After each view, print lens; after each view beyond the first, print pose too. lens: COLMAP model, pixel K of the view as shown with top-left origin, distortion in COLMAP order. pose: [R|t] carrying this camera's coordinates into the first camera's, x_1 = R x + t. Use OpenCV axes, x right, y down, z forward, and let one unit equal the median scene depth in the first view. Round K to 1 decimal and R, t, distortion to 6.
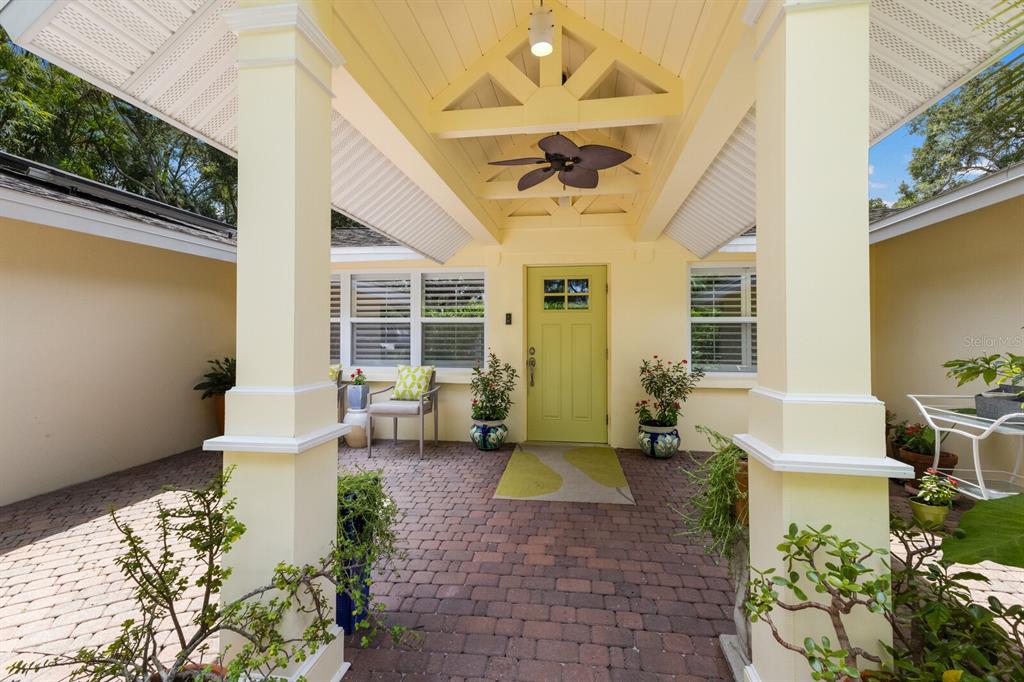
lens RADIAL K [[443.3, 0, 514.9], [0, 443.3, 339.5], [0, 0, 1]] dist [0.001903, 0.000074]
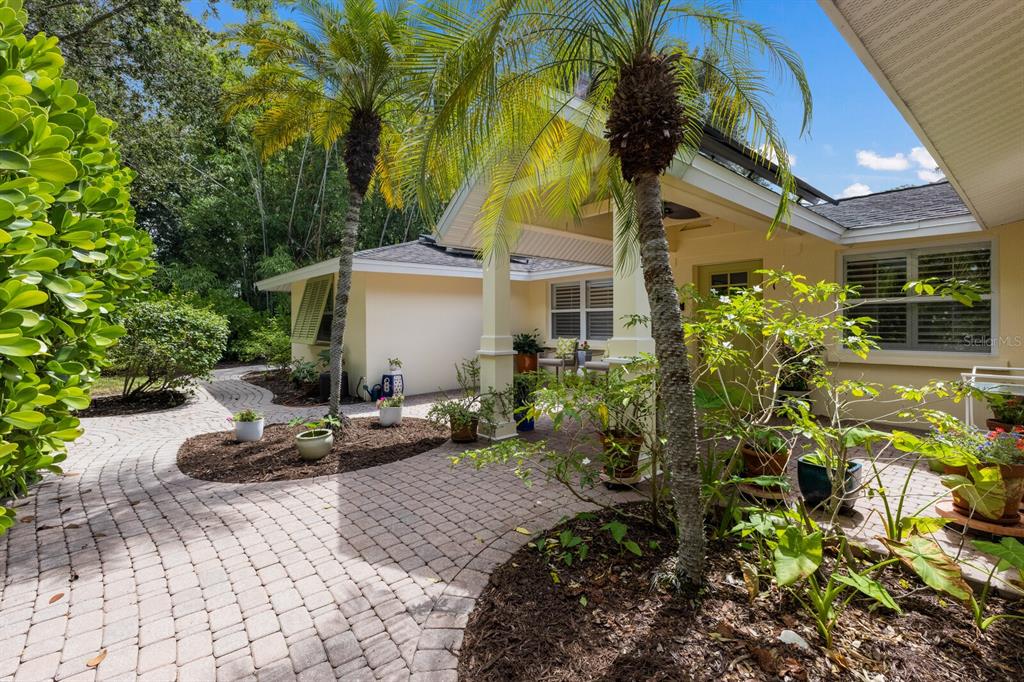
lens RADIAL K [[443.3, 0, 512.1], [0, 443.3, 334.2], [0, 0, 1]] dist [0.001903, 0.000074]
pose [[0.772175, 0.007744, -0.635363, 0.457415], [0.004861, 0.999824, 0.018094, 0.012335], [0.635391, -0.017060, 0.772002, -0.388960]]
